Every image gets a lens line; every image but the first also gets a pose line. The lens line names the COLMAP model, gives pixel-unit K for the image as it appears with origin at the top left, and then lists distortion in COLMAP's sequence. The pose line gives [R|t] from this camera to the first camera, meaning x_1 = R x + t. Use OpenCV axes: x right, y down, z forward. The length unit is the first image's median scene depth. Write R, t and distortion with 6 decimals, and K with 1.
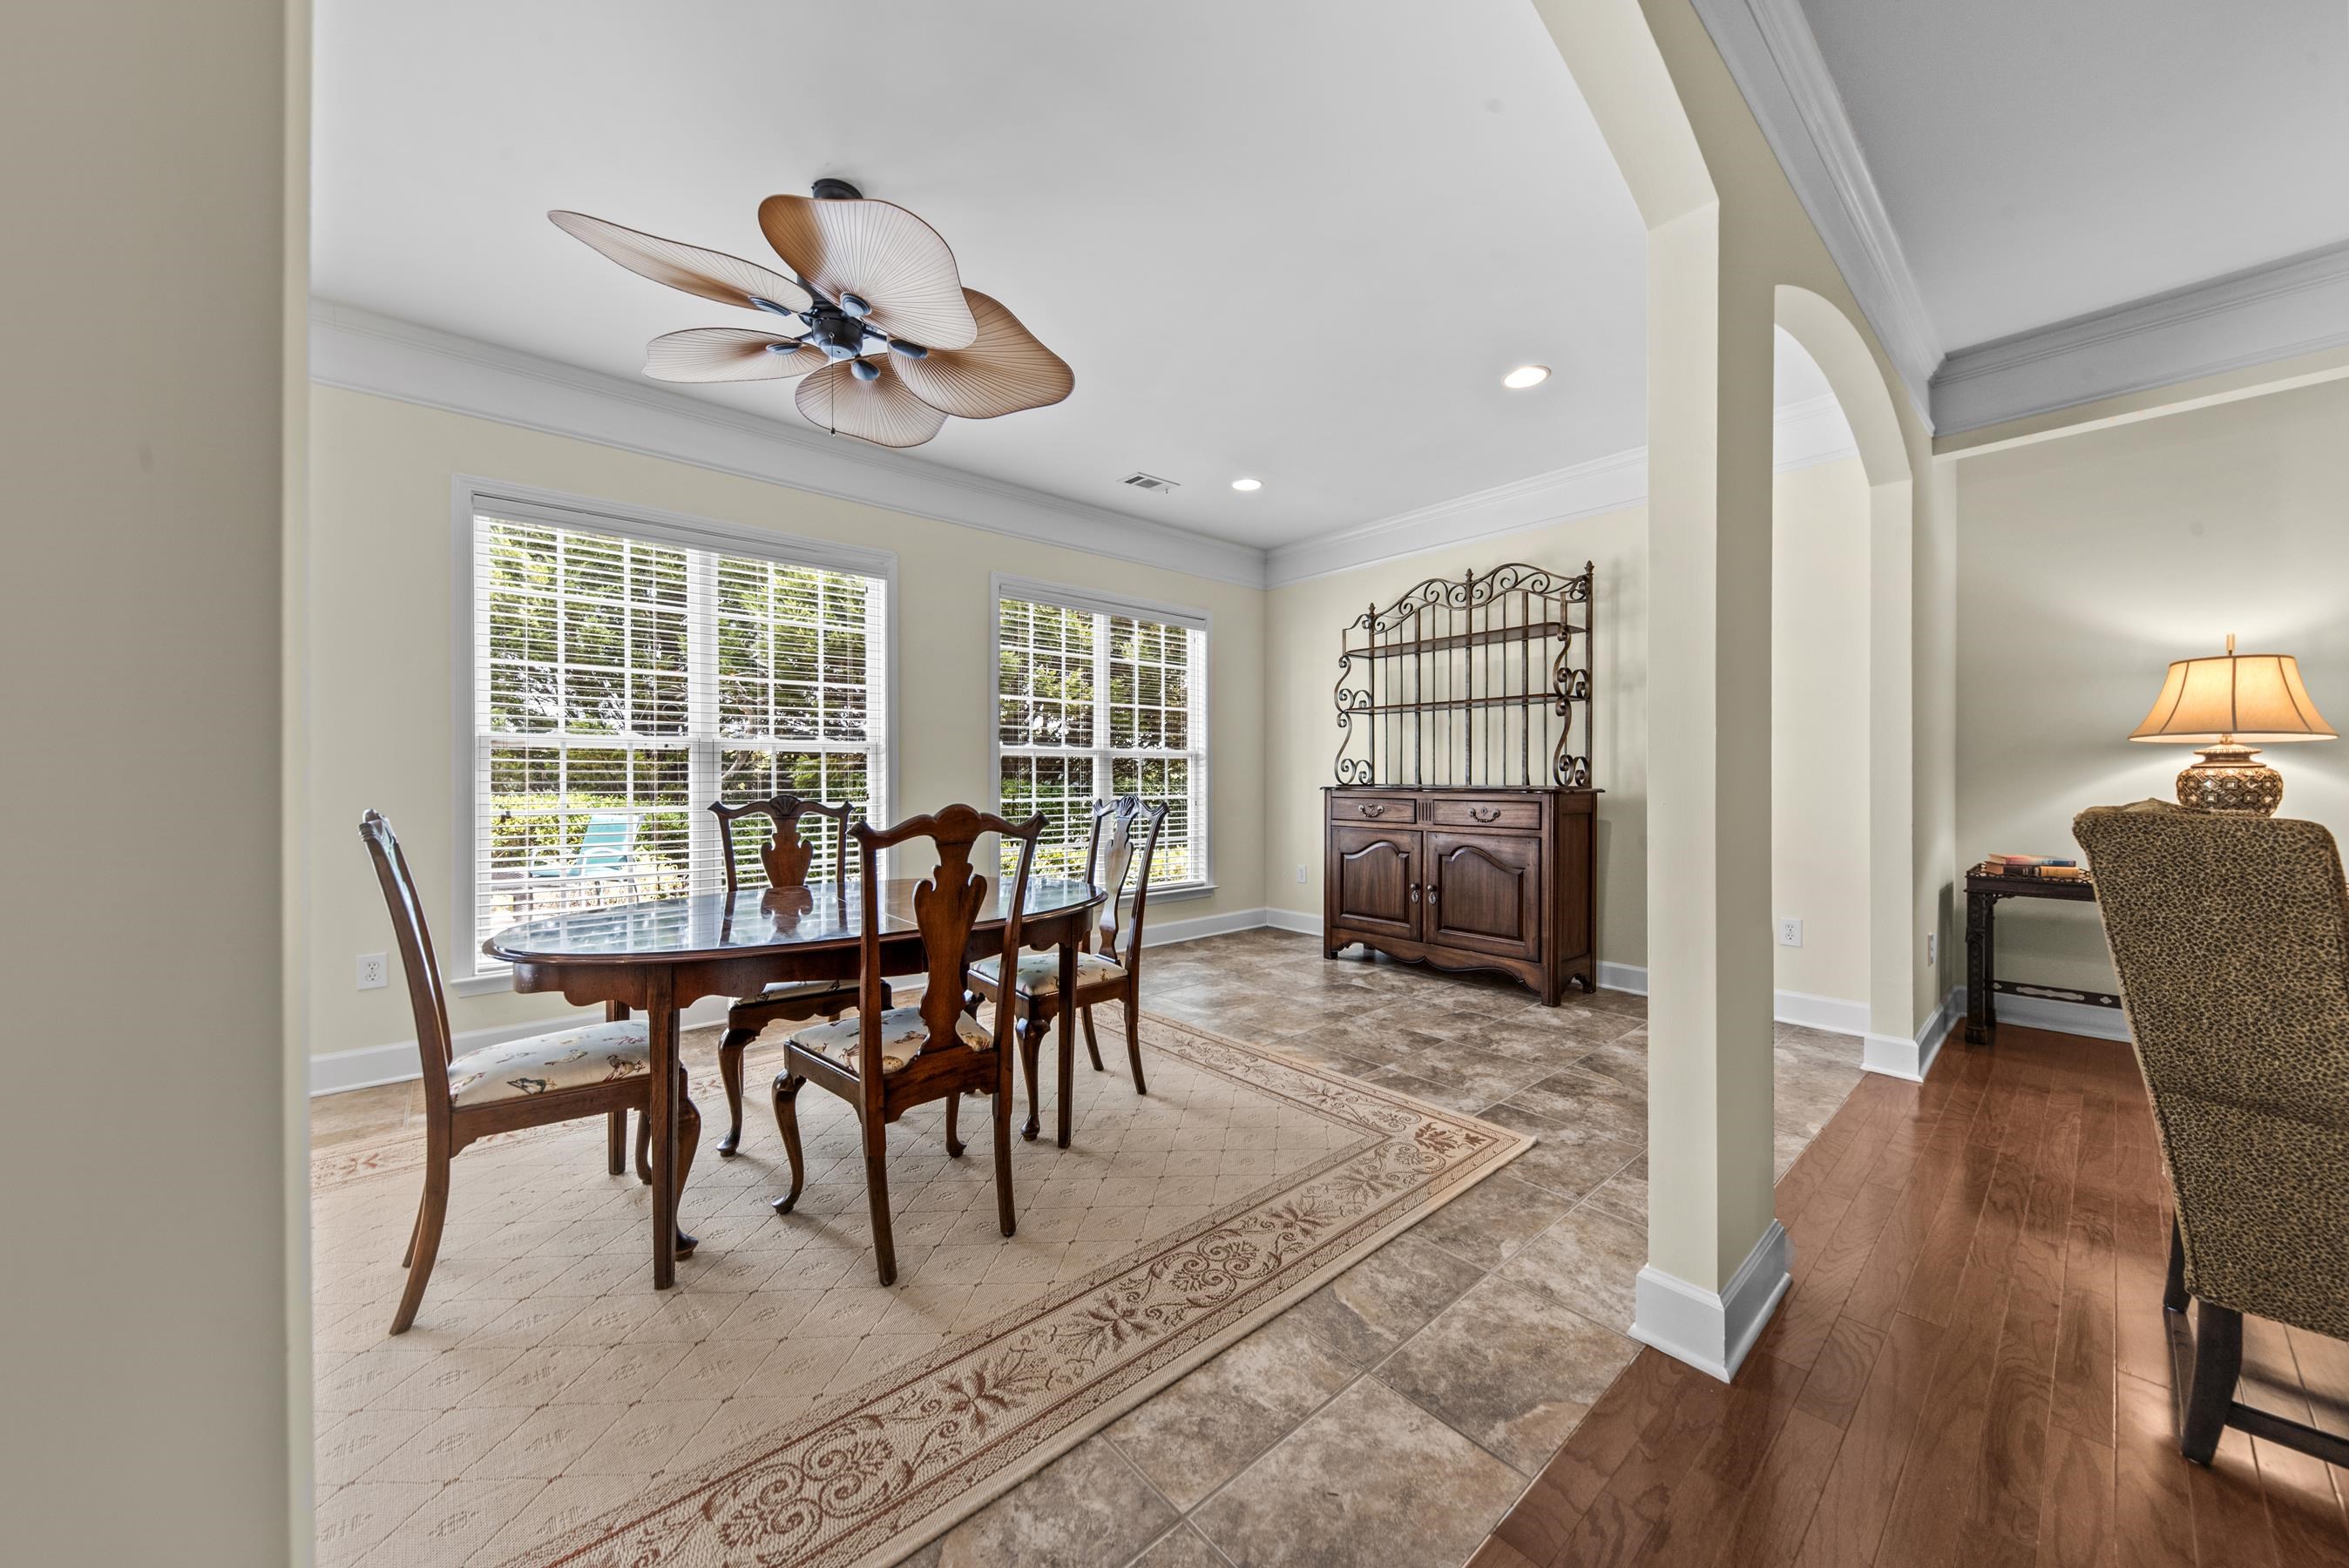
lens RADIAL K [[823.2, 0, 1167.8], [0, 823.2, 772.6], [0, 0, 1]] dist [-0.000704, -0.000019]
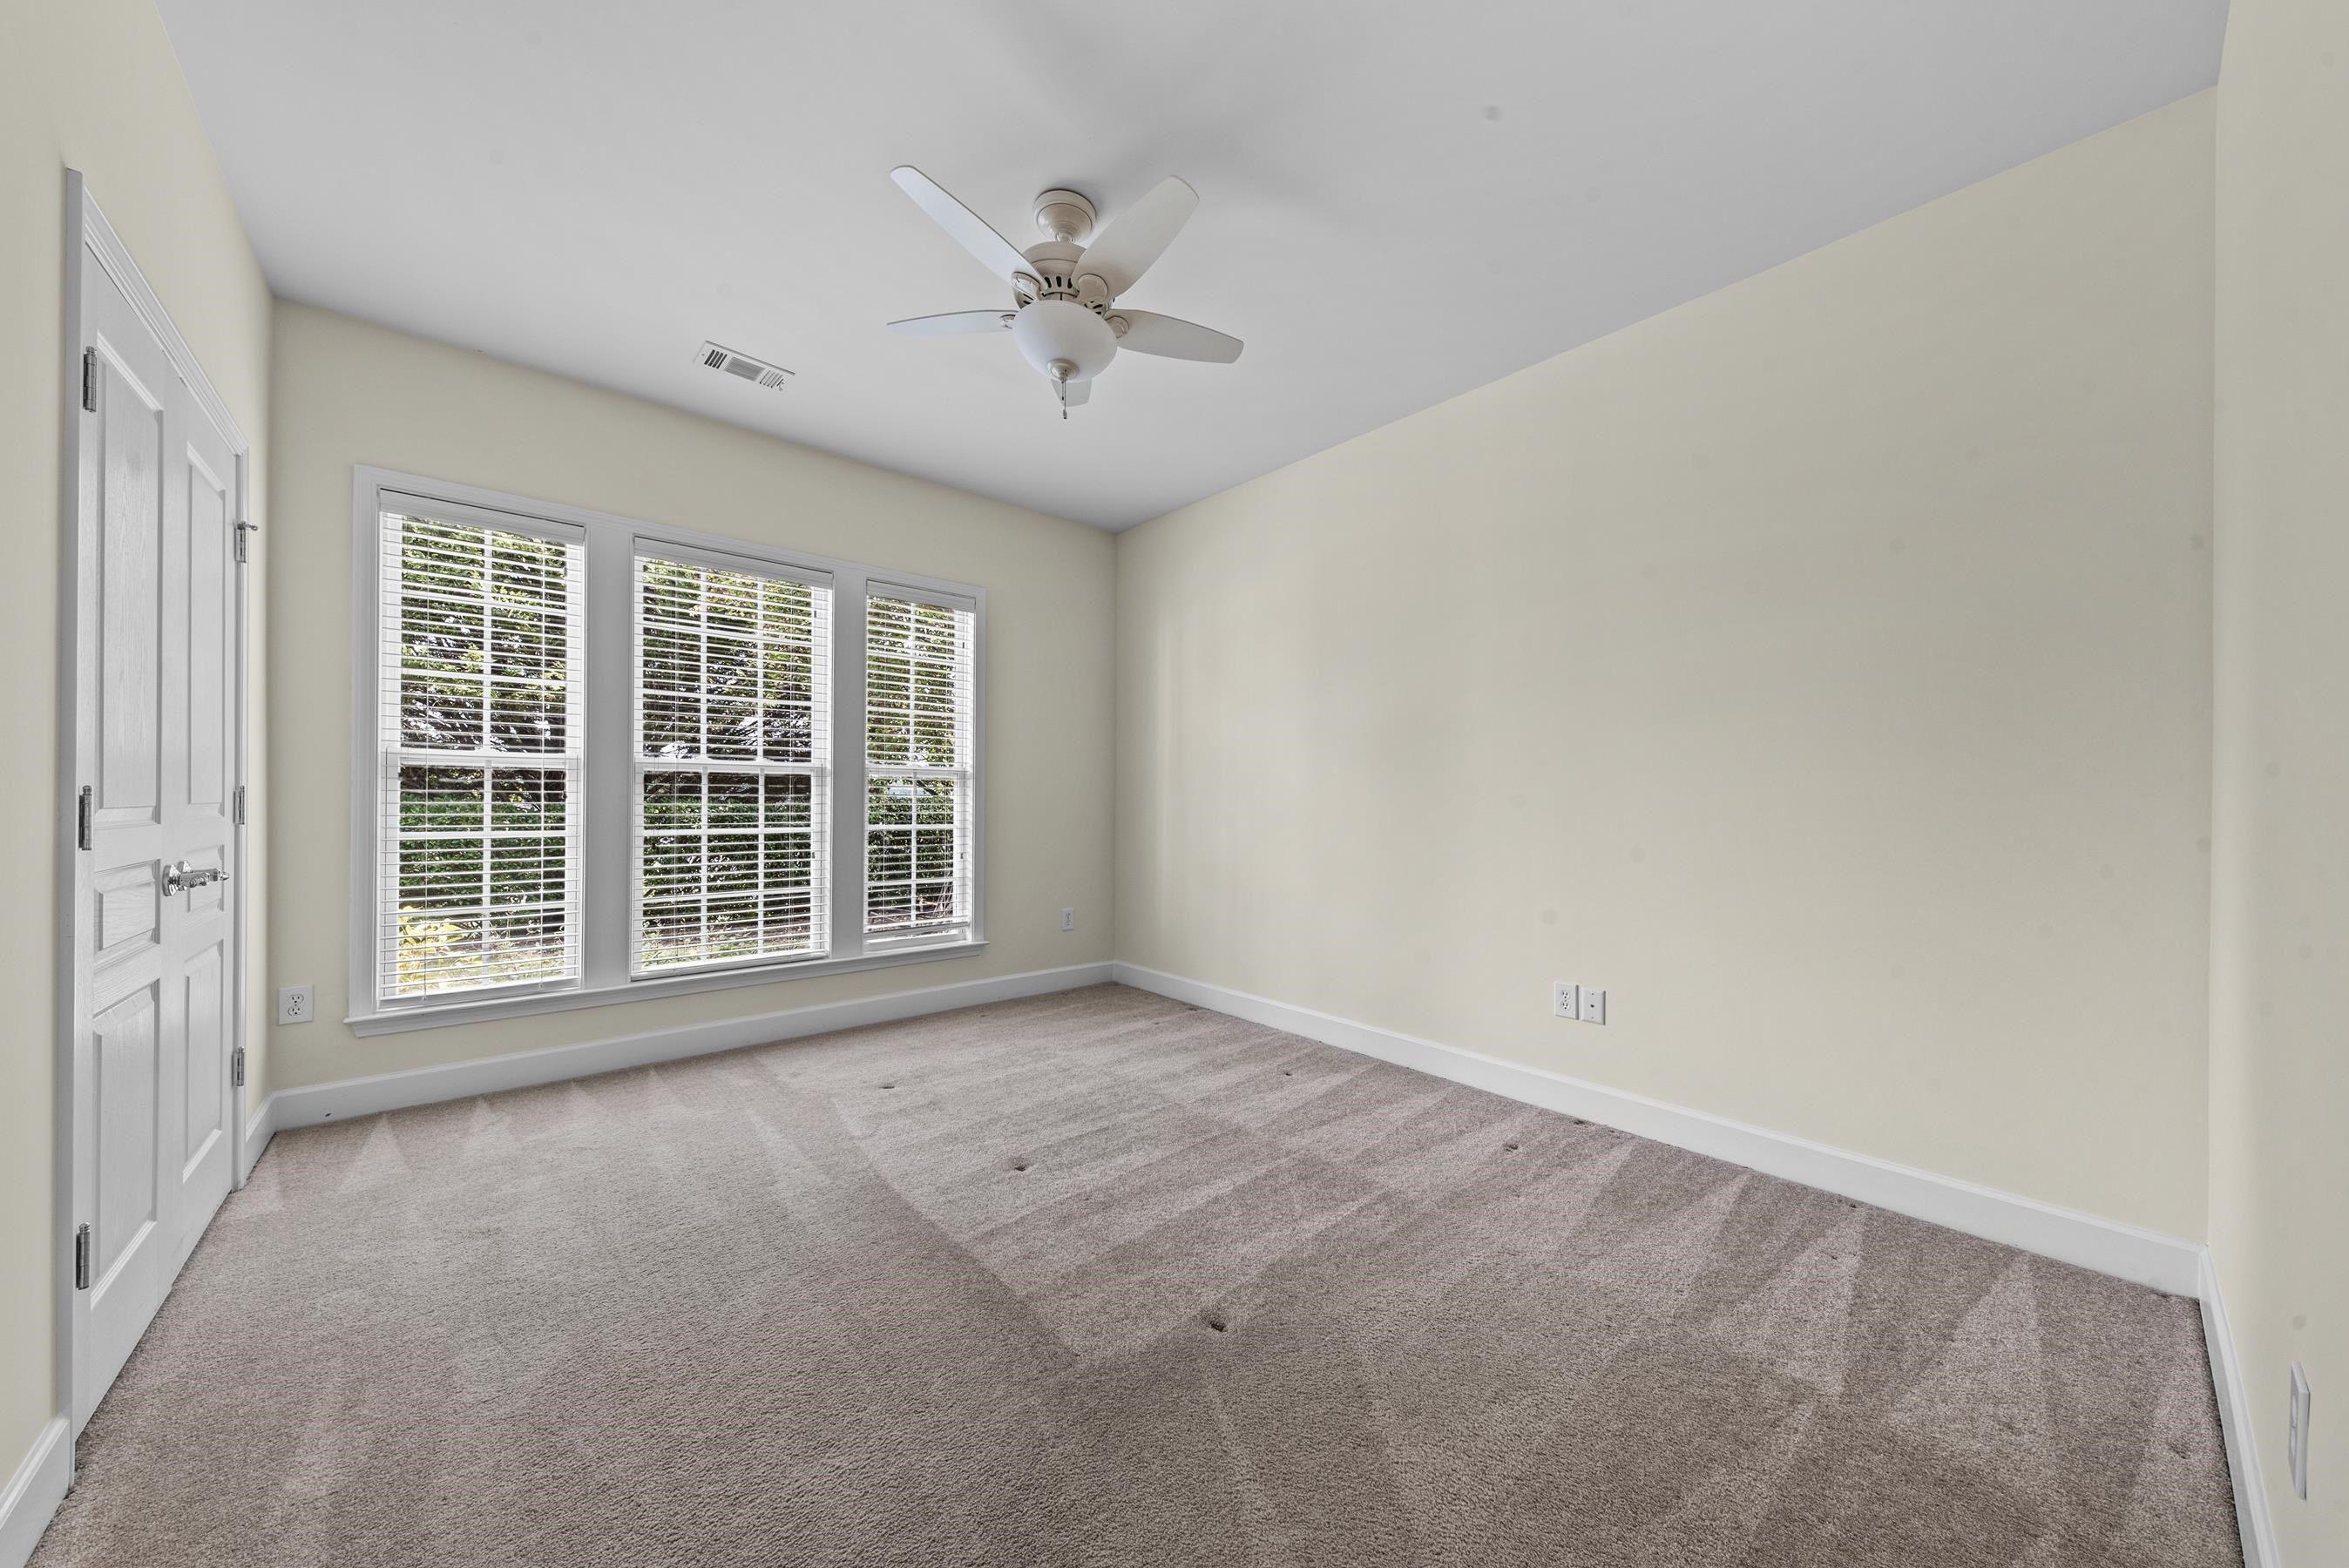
lens RADIAL K [[831.4, 0, 1204.9], [0, 831.4, 785.9], [0, 0, 1]] dist [-0.000298, -0.000102]
pose [[0.999780, 0.008857, 0.018990, 0.246874], [-0.008550, 0.999833, -0.016159, 0.000450], [-0.019130, 0.015993, 0.999689, 0.222483]]
